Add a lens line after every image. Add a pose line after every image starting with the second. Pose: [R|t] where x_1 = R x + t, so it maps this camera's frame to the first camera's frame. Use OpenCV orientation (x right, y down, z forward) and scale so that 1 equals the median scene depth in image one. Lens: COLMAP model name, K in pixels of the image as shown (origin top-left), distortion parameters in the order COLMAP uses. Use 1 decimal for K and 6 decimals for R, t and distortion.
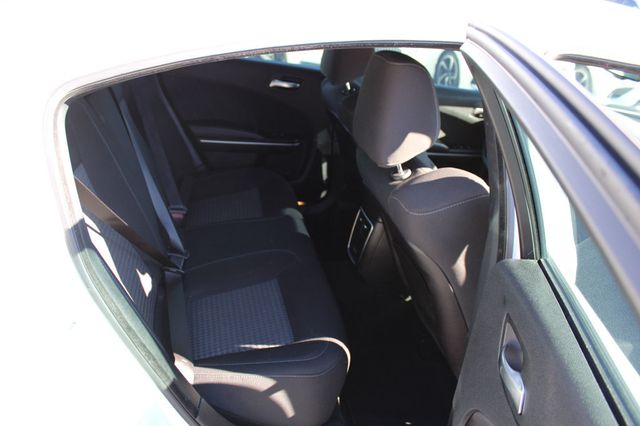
lens RADIAL K [[535.9, 0, 314.5], [0, 535.9, 212.6], [0, 0, 1]] dist [-0.151394, 0.120396]
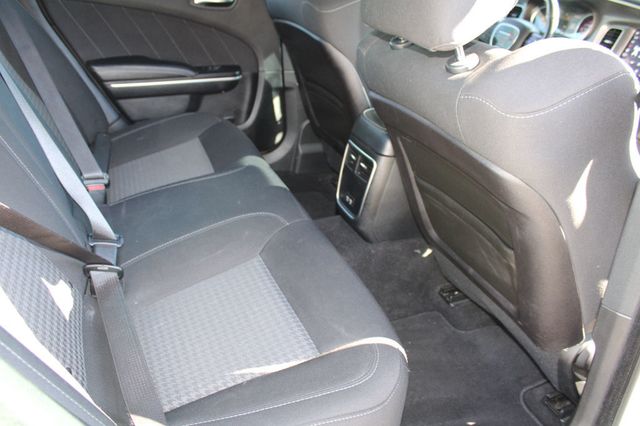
lens RADIAL K [[535.9, 0, 317.4], [0, 535.9, 212.7], [0, 0, 1]] dist [-0.151394, 0.120396]
pose [[0.979606, -0.142887, 0.141262, -0.073161], [0.131112, 0.987323, 0.089456, 0.015476], [-0.152254, -0.069110, 0.985922, 0.269362]]
